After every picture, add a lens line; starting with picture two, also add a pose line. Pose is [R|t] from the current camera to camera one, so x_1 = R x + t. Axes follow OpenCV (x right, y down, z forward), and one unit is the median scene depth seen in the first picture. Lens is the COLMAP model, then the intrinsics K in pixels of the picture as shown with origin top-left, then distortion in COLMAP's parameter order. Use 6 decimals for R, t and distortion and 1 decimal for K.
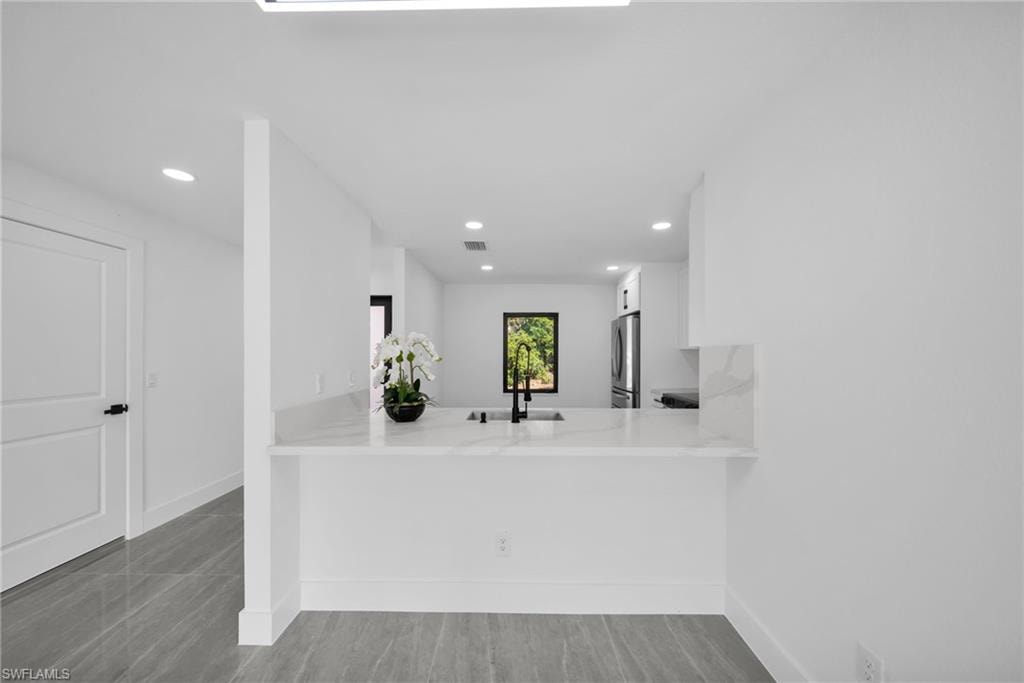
lens RADIAL K [[362.8, 0, 510.7], [0, 362.8, 353.8], [0, 0, 1]] dist [0.001781, -0.001562]
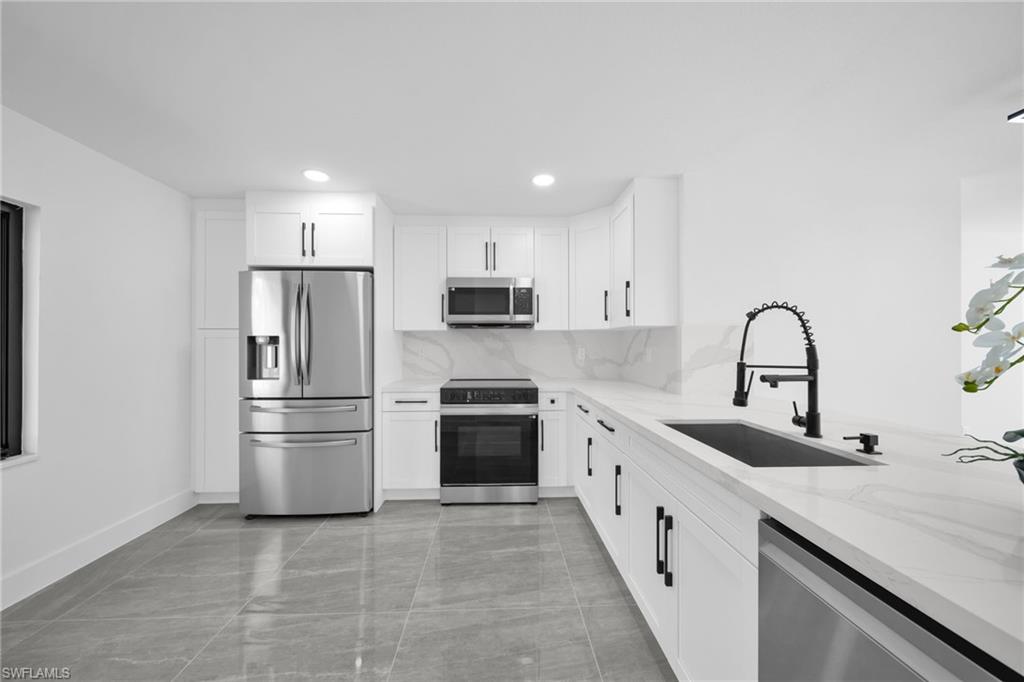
lens RADIAL K [[362.8, 0, 508.8], [0, 362.8, 343.0], [0, 0, 1]] dist [0.001781, -0.001562]
pose [[-0.046255, 0.002093, 0.998927, -0.523865], [0.006677, 0.999976, -0.001786, 0.029119], [-0.998907, 0.006588, -0.046268, 1.423736]]
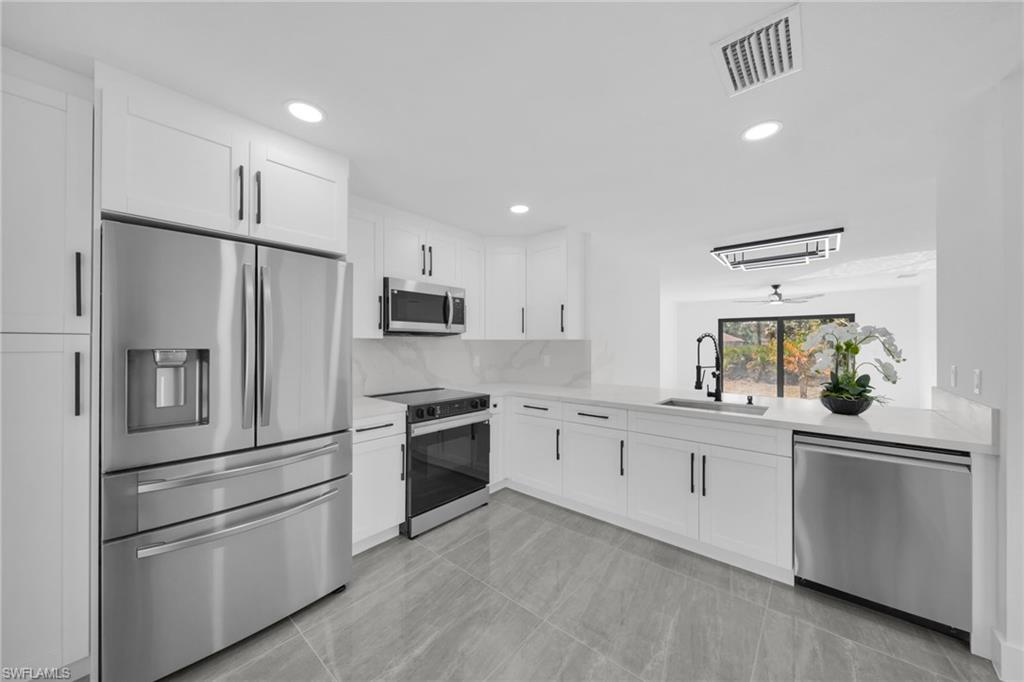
lens RADIAL K [[362.8, 0, 509.8], [0, 362.8, 342.8], [0, 0, 1]] dist [0.001781, -0.001562]
pose [[-0.766461, 0.002568, 0.642286, -0.213886], [0.003551, 0.999994, 0.000239, -0.007380], [-0.642281, 0.002464, -0.766465, 2.208133]]
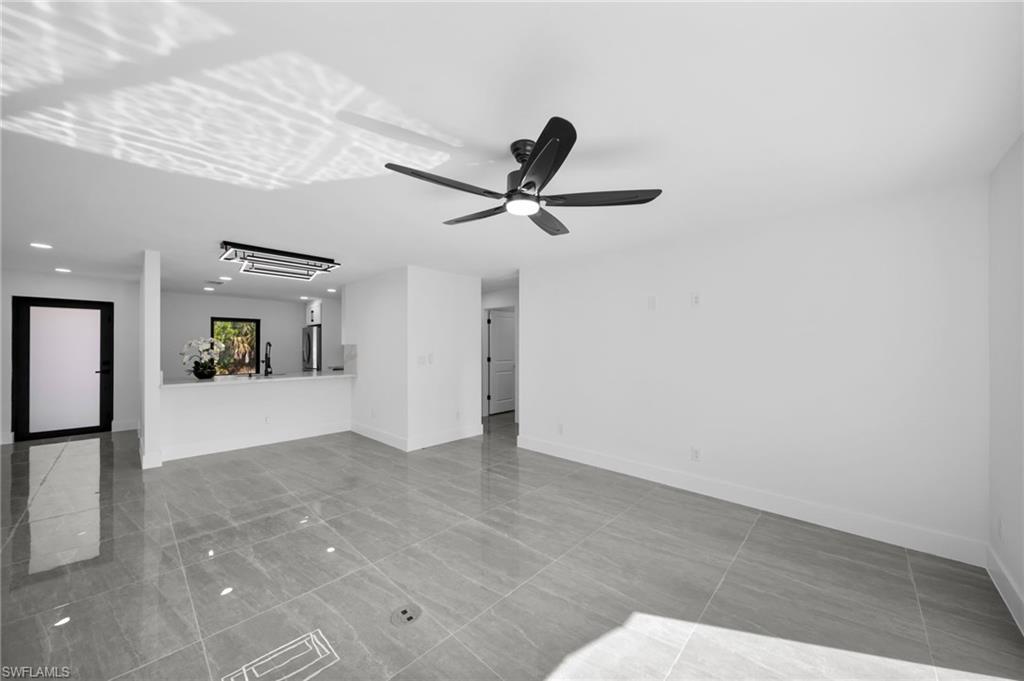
lens RADIAL K [[362.8, 0, 512.8], [0, 362.8, 347.8], [0, 0, 1]] dist [0.001781, -0.001562]
pose [[0.676754, -0.003144, 0.736202, -0.609936], [0.004661, 0.999989, -0.000014, 0.009378], [-0.736194, 0.003441, 0.676762, -1.715642]]
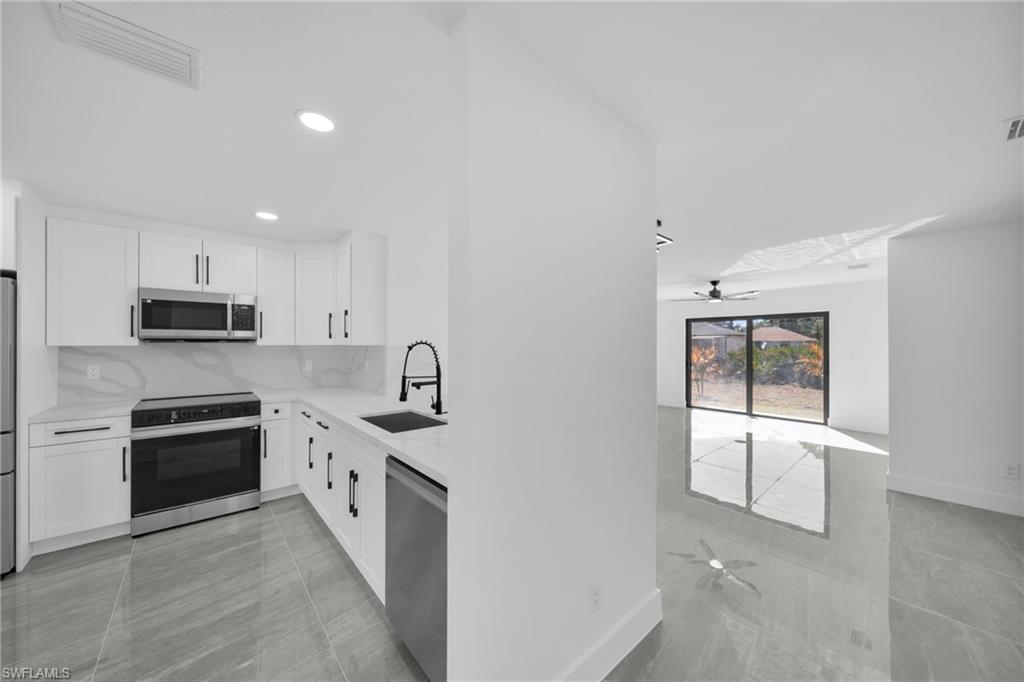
lens RADIAL K [[362.8, 0, 511.3], [0, 362.8, 342.8], [0, 0, 1]] dist [0.001781, -0.001562]
pose [[-0.661419, 0.002061, 0.750013, -0.897564], [0.003911, 0.999992, 0.000701, -0.027149], [-0.750006, 0.003397, -0.661422, 1.458353]]
